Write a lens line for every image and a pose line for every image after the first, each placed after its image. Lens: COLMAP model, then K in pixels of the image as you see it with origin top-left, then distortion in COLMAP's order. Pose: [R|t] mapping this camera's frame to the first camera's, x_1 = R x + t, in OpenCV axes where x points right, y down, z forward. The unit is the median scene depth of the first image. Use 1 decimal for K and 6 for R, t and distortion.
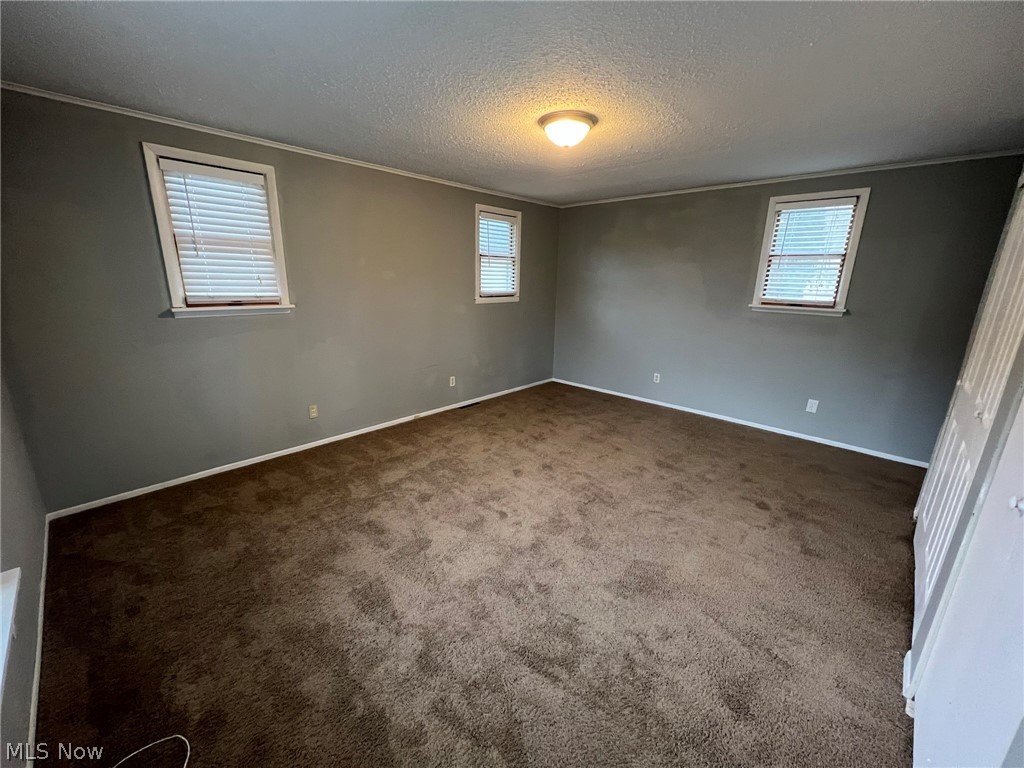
lens RADIAL K [[405.2, 0, 512.0], [0, 405.2, 384.0], [0, 0, 1]] dist [0.016485, -0.000029]
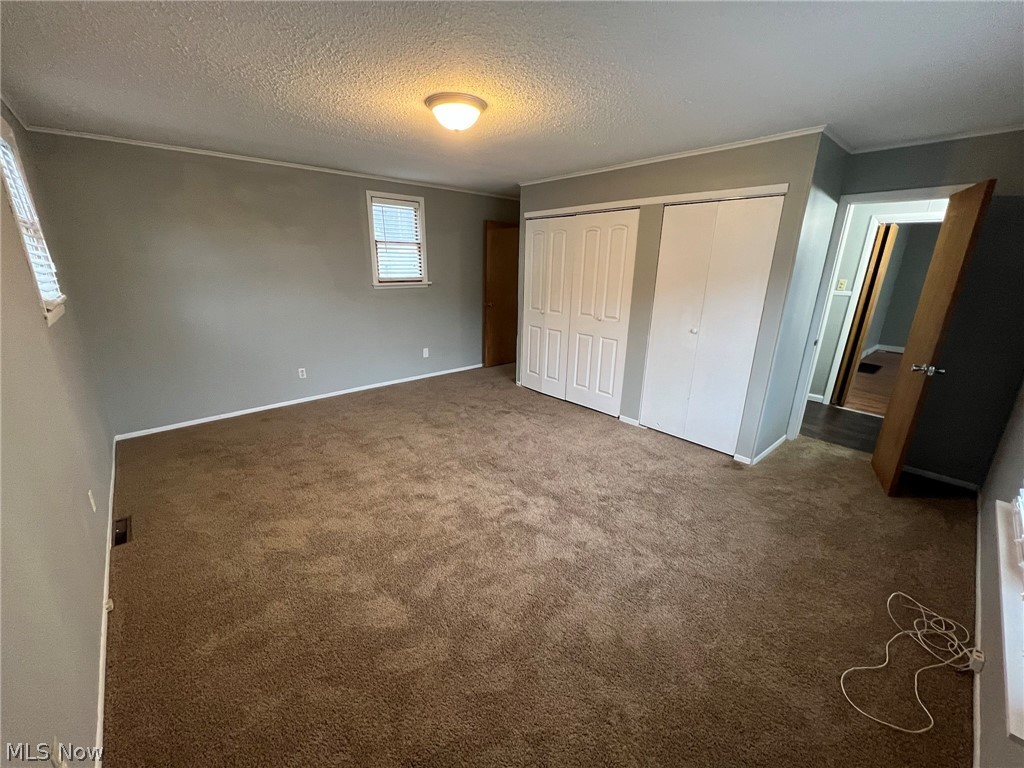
lens RADIAL K [[408.8, 0, 509.5], [0, 408.8, 382.4], [0, 0, 1]] dist [0.001366, -0.000304]
pose [[0.083541, -0.302484, 0.949487, -0.696603], [0.249724, 0.928768, 0.273911, -0.190848], [-0.964707, 0.214227, 0.153128, 0.626202]]
